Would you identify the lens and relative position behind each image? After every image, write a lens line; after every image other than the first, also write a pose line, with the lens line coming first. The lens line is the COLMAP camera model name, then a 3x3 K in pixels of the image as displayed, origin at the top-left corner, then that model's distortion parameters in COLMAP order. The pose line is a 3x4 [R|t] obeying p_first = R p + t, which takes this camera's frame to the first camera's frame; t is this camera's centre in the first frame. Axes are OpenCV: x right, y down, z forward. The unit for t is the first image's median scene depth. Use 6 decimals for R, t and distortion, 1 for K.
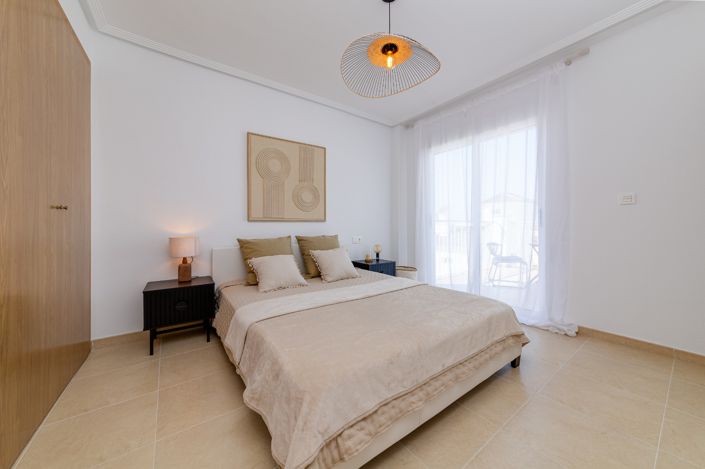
lens RADIAL K [[252.6, 0, 348.5], [0, 252.6, 230.7], [0, 0, 1]] dist [0.000329, 0.000042]
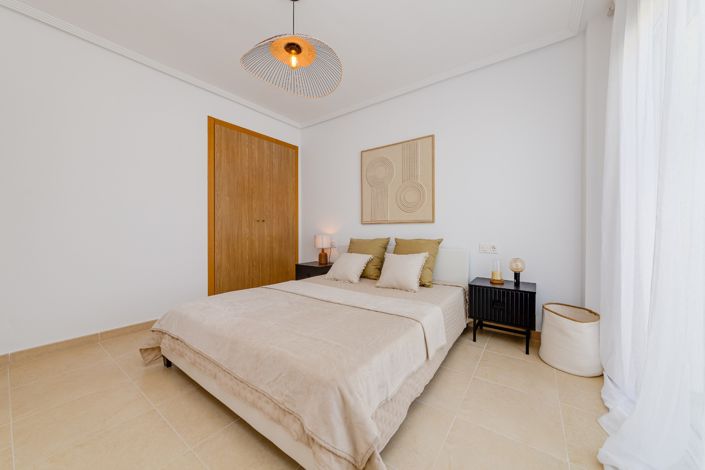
lens RADIAL K [[252.6, 0, 348.6], [0, 252.6, 232.9], [0, 0, 1]] dist [0.000329, 0.000042]
pose [[0.310651, 0.012951, -0.950436, 0.666452], [-0.014873, 0.999851, 0.008763, -0.005761], [0.950408, 0.011414, 0.310797, 0.508053]]
